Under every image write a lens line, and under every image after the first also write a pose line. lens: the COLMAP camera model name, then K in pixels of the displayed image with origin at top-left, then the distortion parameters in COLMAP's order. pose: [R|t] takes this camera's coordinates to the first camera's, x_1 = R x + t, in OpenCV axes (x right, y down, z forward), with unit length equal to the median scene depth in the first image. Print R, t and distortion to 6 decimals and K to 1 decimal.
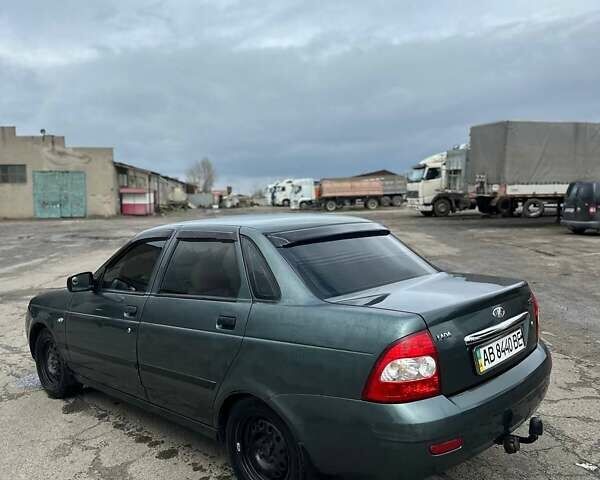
lens RADIAL K [[565.8, 0, 300.0], [0, 565.8, 240.0], [0, 0, 1]] dist [0.138396, -0.259260]
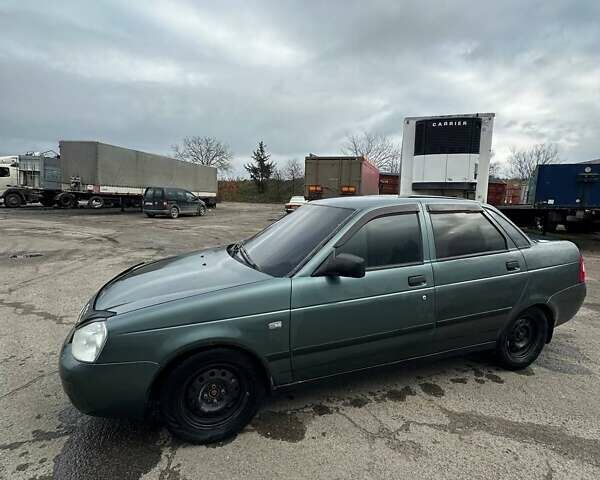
lens RADIAL K [[321.7, 0, 300.0], [0, 321.7, 240.0], [0, 0, 1]] dist [0.001186, 0.000146]
pose [[0.431078, -0.083123, 0.898478, -0.197328], [0.035494, 0.996539, 0.075165, -0.000996], [-0.901616, -0.000511, 0.432536, 0.200549]]
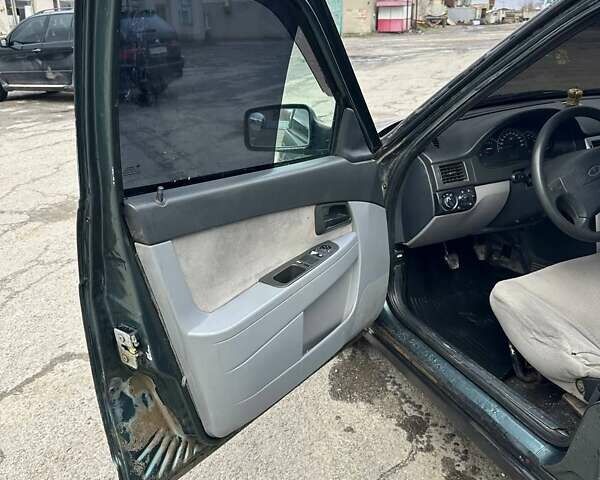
lens RADIAL K [[565.8, 0, 300.0], [0, 565.8, 240.0], [0, 0, 1]] dist [0.138396, -0.259260]
pose [[0.912921, 0.133606, -0.385648, -0.010019], [-0.014072, 0.954643, 0.297419, 0.001024], [0.407893, -0.266094, 0.873394, 0.022329]]
